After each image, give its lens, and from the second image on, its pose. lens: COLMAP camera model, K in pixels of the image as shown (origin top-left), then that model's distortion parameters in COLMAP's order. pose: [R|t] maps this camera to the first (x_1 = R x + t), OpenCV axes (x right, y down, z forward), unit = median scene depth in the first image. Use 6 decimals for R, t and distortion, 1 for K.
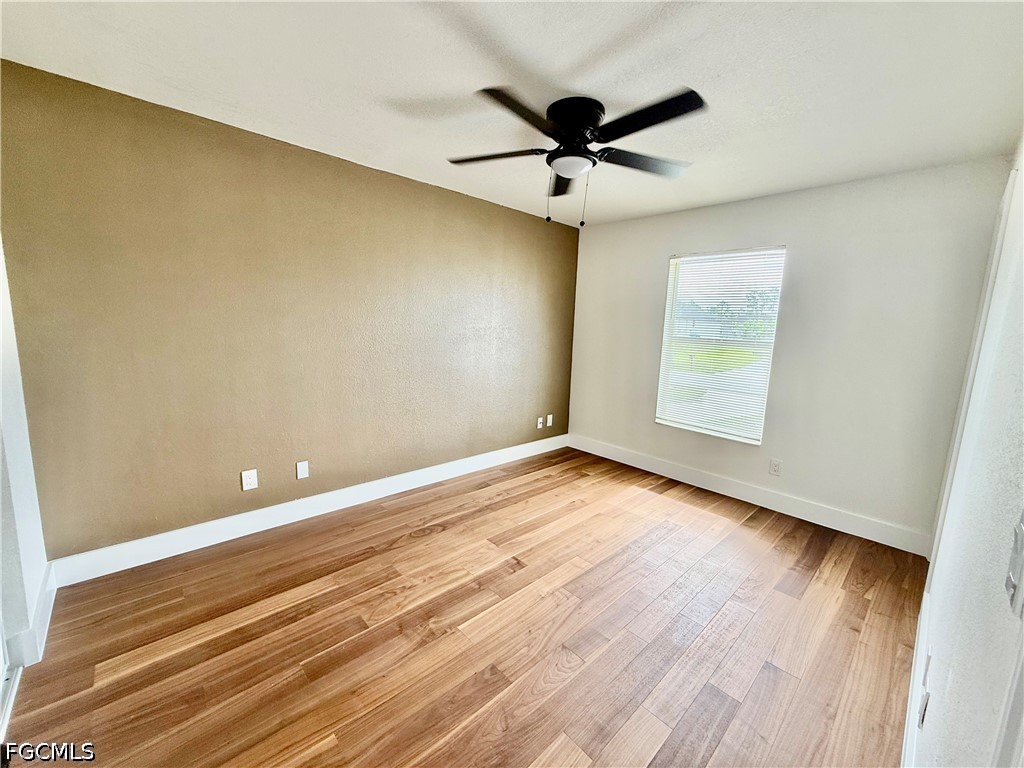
lens RADIAL K [[407.8, 0, 511.2], [0, 407.8, 380.7], [0, 0, 1]] dist [-0.001536, 0.000775]
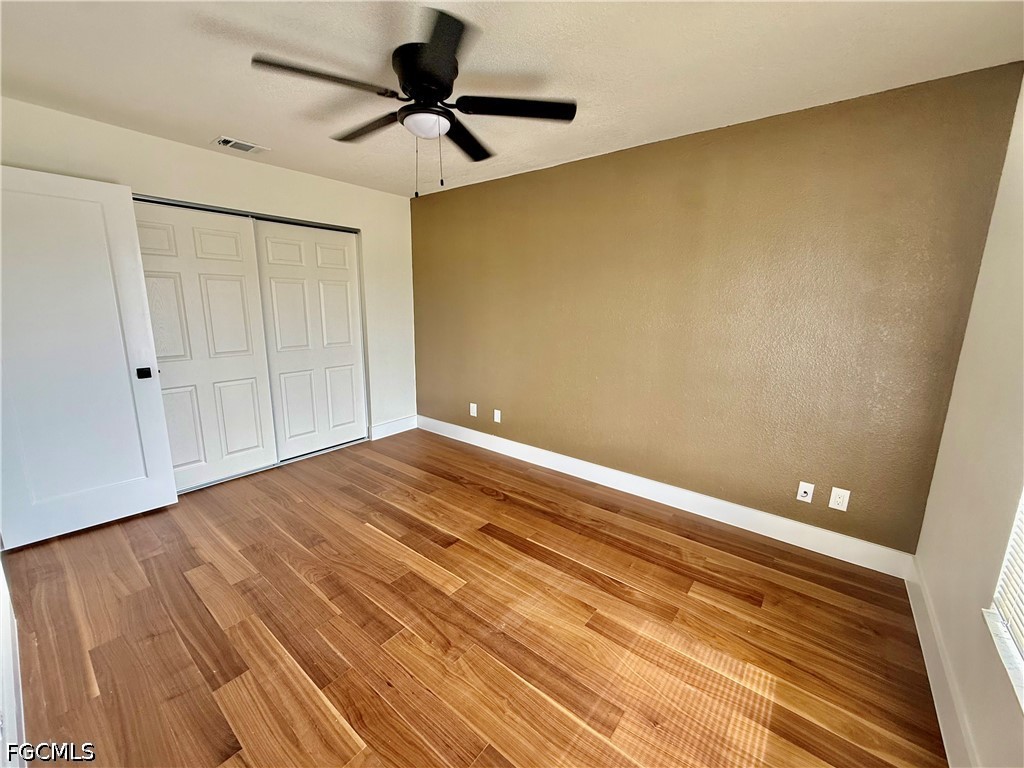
lens RADIAL K [[407.8, 0, 506.5], [0, 407.8, 382.9], [0, 0, 1]] dist [-0.001536, 0.000775]
pose [[0.140300, 0.161703, -0.976815, 0.830729], [-0.145620, 0.979215, 0.141184, -0.092277], [0.979342, 0.122435, 0.160931, 0.798060]]
